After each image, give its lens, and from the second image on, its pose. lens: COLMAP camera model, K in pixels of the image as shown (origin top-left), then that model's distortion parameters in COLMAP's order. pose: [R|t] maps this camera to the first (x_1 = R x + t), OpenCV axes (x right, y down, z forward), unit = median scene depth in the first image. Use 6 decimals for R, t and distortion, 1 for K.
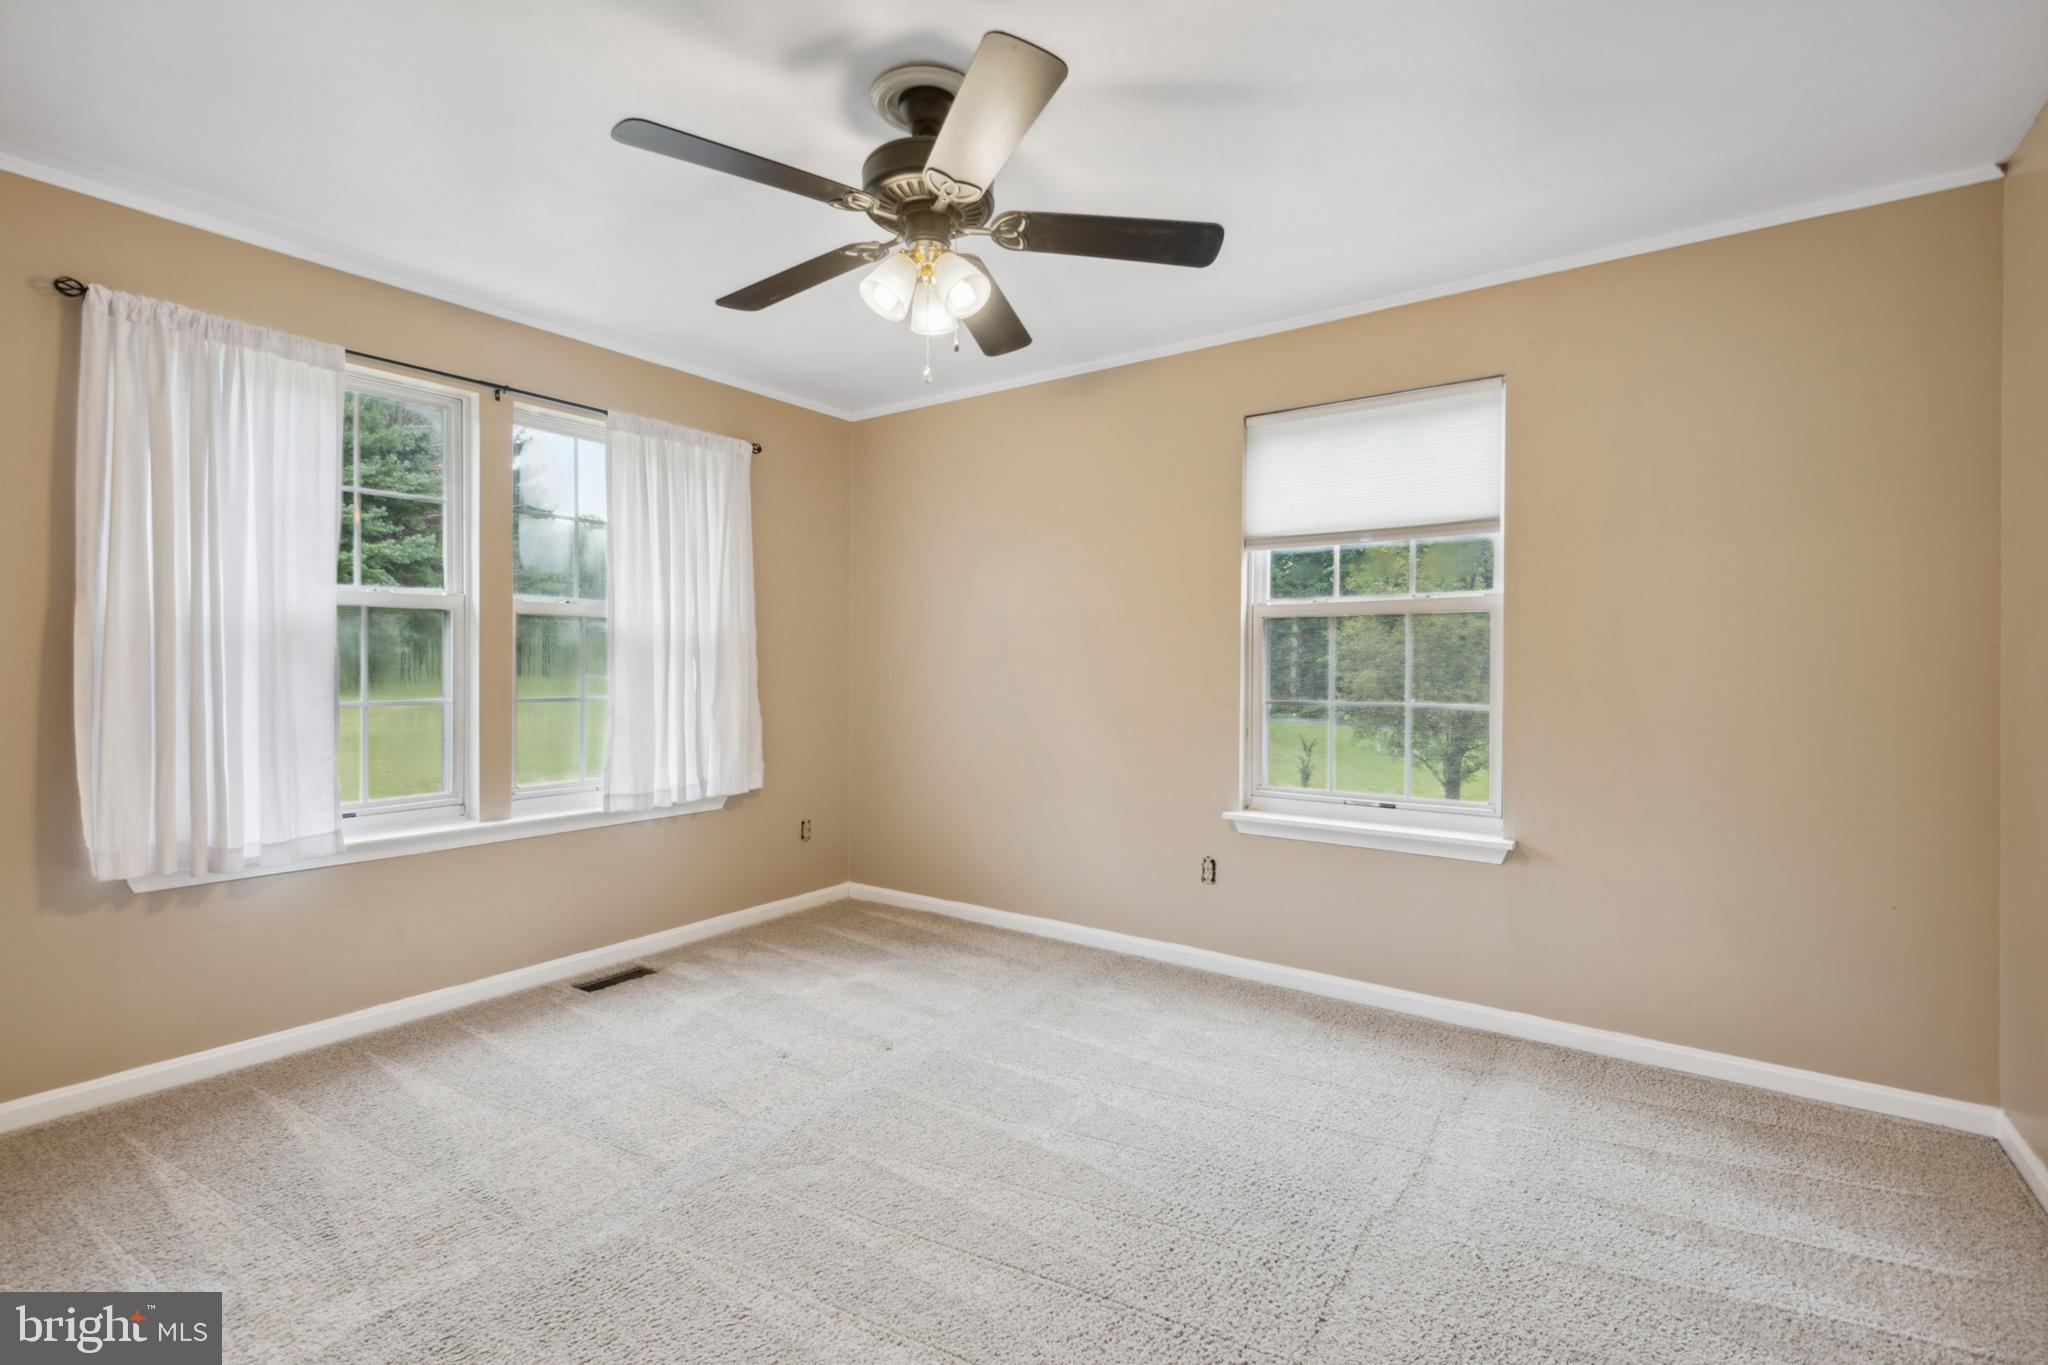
lens RADIAL K [[932.5, 0, 1031.6], [0, 932.5, 674.7], [0, 0, 1]] dist [0.030458, -0.013635]
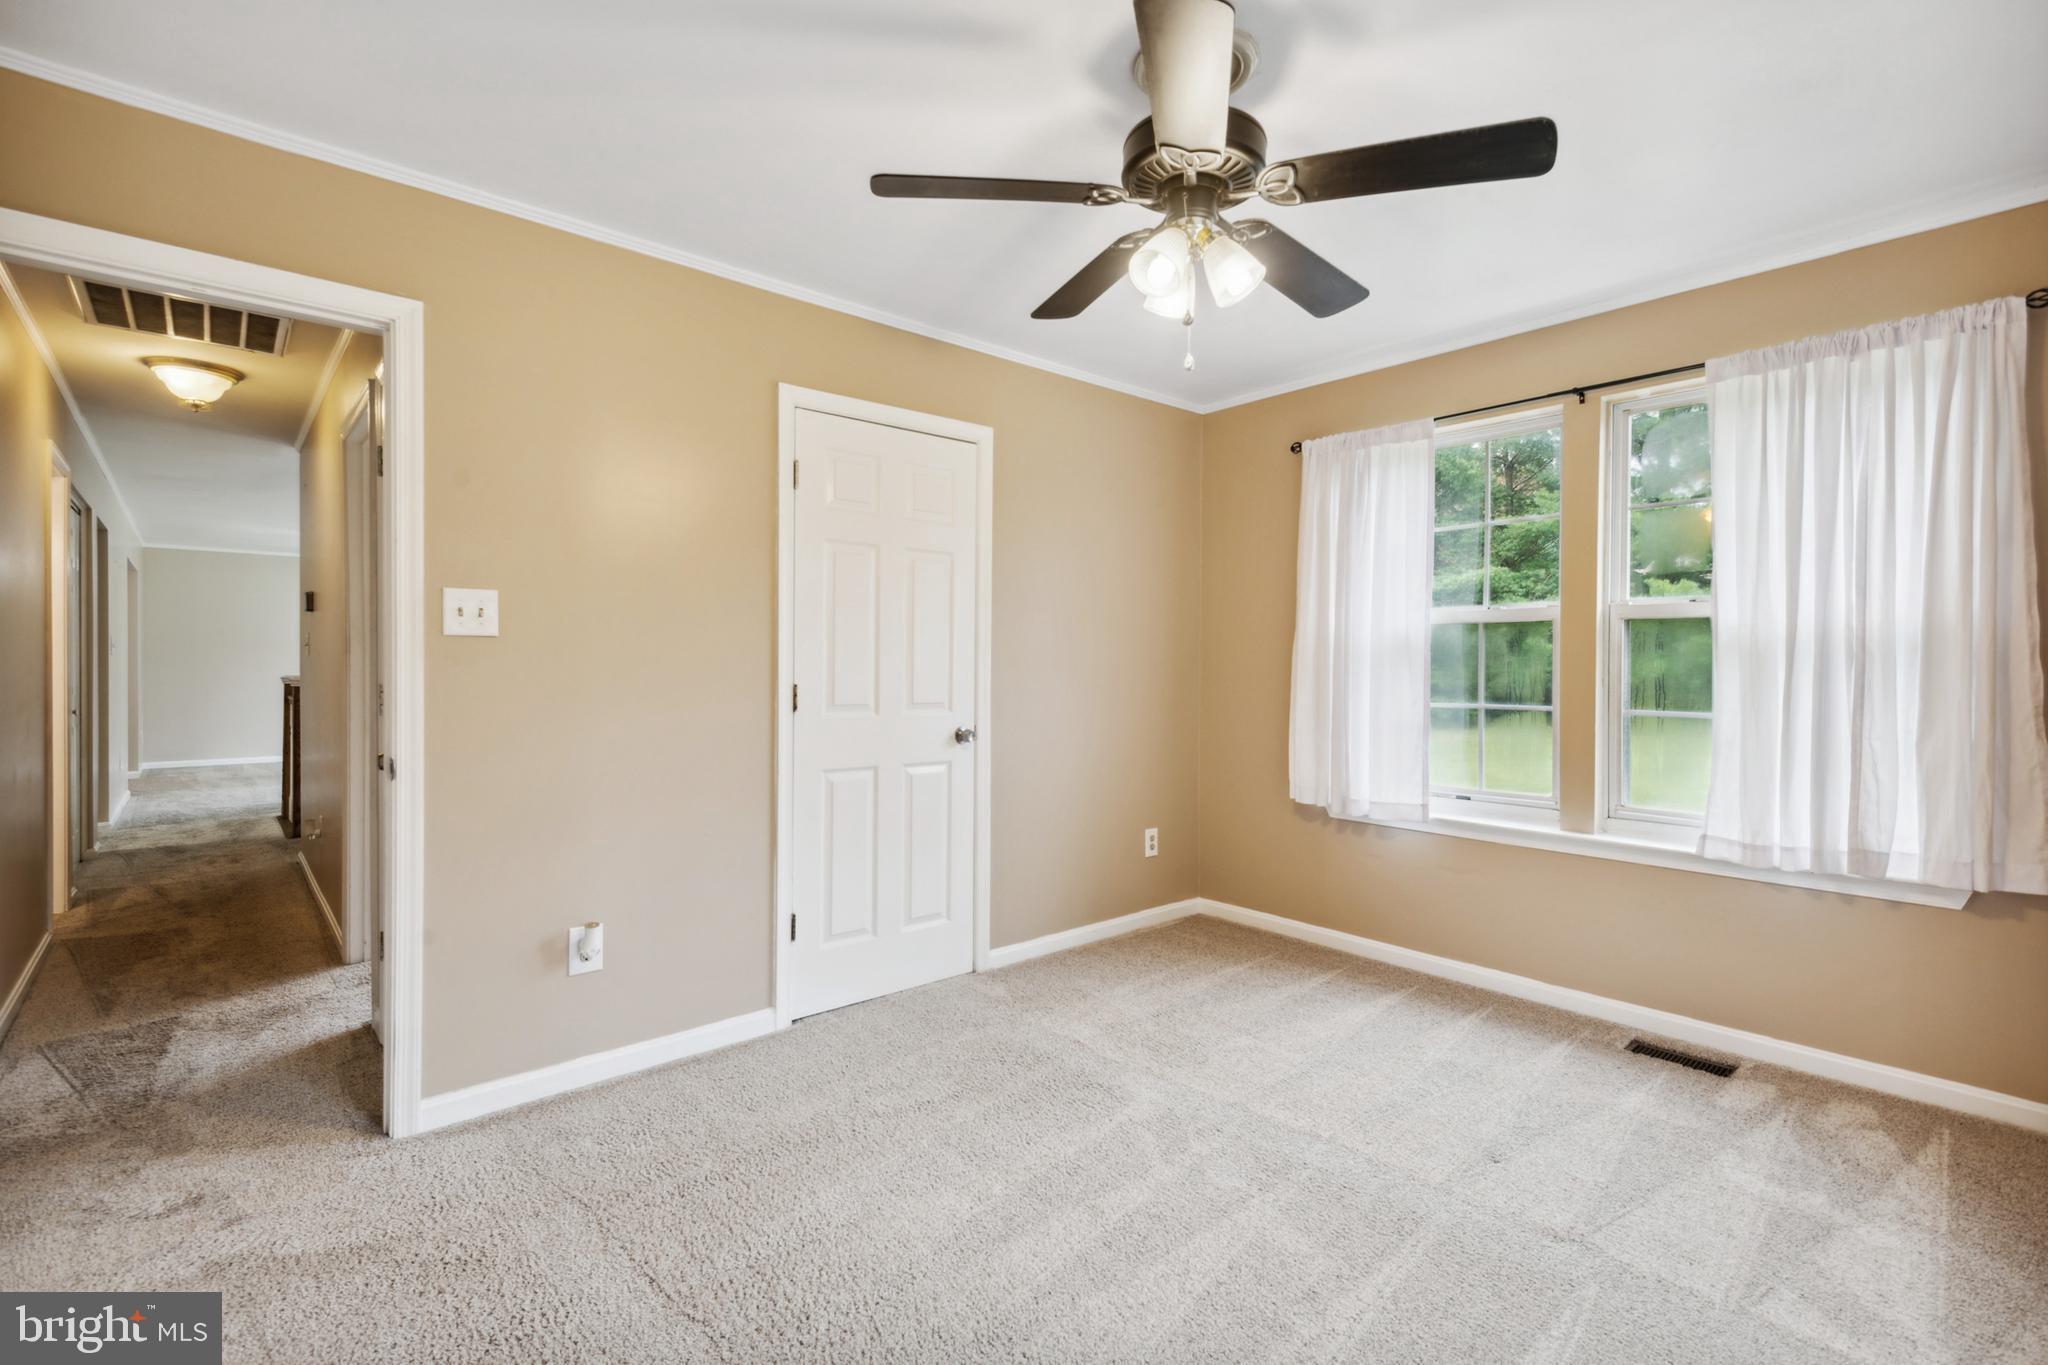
lens RADIAL K [[932.5, 0, 1010.9], [0, 932.5, 675.9], [0, 0, 1]] dist [0.030458, -0.013635]
pose [[-0.250143, 0.008459, -0.968172, 0.530999], [-0.015871, 0.999792, 0.012835, -0.011354], [0.968079, 0.018576, -0.249956, 0.676060]]
